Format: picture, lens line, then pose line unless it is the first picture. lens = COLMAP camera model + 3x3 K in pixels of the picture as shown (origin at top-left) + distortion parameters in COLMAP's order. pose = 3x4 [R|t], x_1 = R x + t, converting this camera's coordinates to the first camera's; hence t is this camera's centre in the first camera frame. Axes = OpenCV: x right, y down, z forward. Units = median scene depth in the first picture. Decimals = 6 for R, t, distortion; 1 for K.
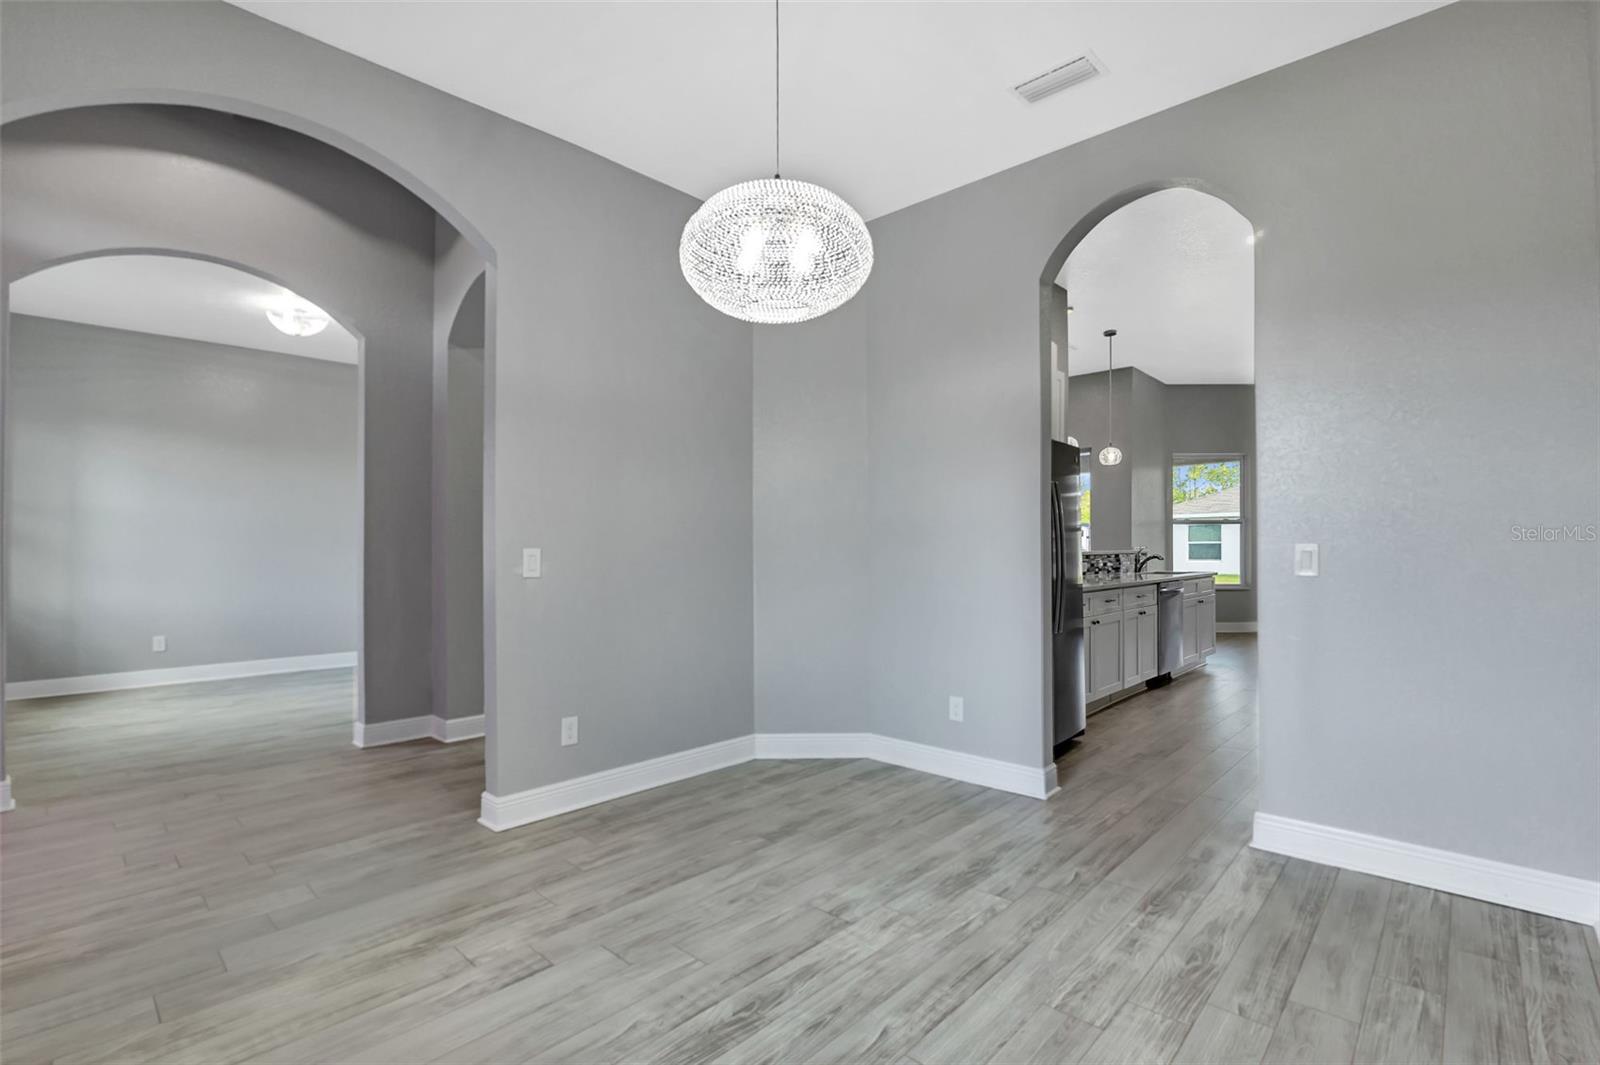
lens RADIAL K [[721.9, 0, 795.9], [0, 721.9, 558.6], [0, 0, 1]] dist [0.000427, 0.000105]
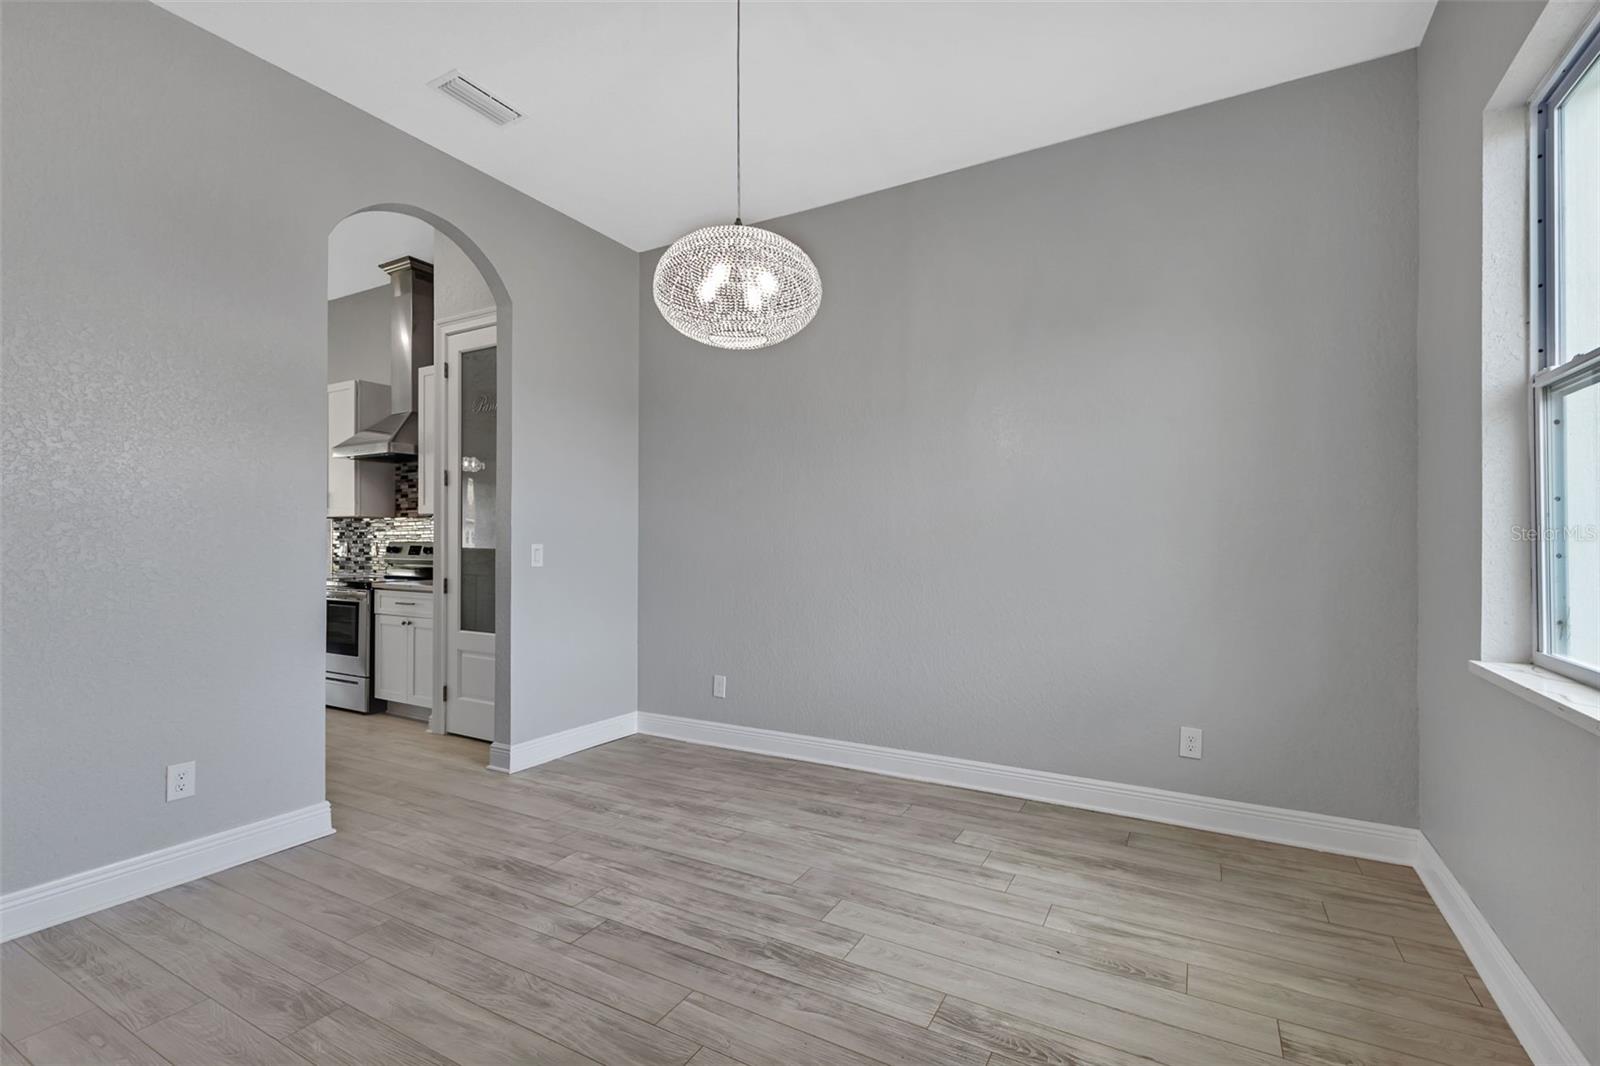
lens RADIAL K [[756.0, 0, 795.5], [0, 756.0, 536.3], [0, 0, 1]] dist [0.033793, 0.001311]
pose [[-0.254499, 0.029003, 0.966638, -1.020839], [0.010583, 0.999574, -0.027205, 0.016534], [-0.967015, 0.003306, -0.254697, 1.032705]]
